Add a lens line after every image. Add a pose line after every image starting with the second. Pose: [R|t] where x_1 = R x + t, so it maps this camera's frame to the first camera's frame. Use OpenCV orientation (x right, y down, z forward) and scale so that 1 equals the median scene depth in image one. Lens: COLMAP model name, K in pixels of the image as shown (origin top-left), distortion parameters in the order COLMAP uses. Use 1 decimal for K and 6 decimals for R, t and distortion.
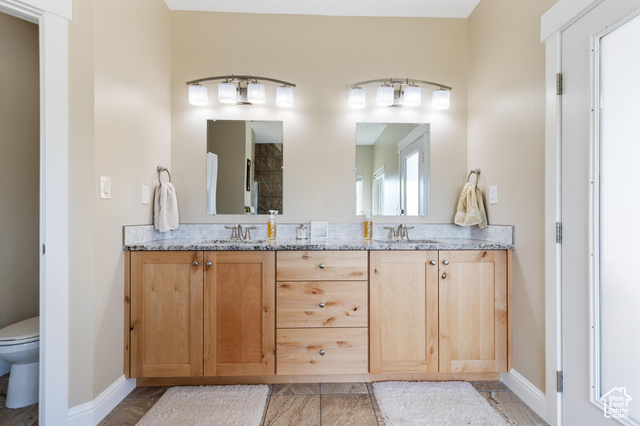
lens RADIAL K [[289.4, 0, 320.0], [0, 289.4, 215.1], [0, 0, 1]] dist [0.003553, -0.000308]
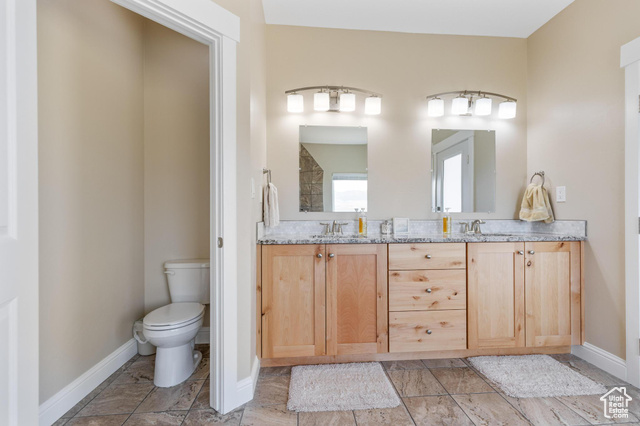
lens RADIAL K [[289.4, 0, 321.5], [0, 289.4, 212.8], [0, 0, 1]] dist [0.003553, -0.000308]
pose [[0.998737, -0.004412, 0.050052, -0.462818], [0.004331, 0.999989, 0.001722, -0.000726], [-0.050059, -0.001503, 0.998745, -0.121077]]
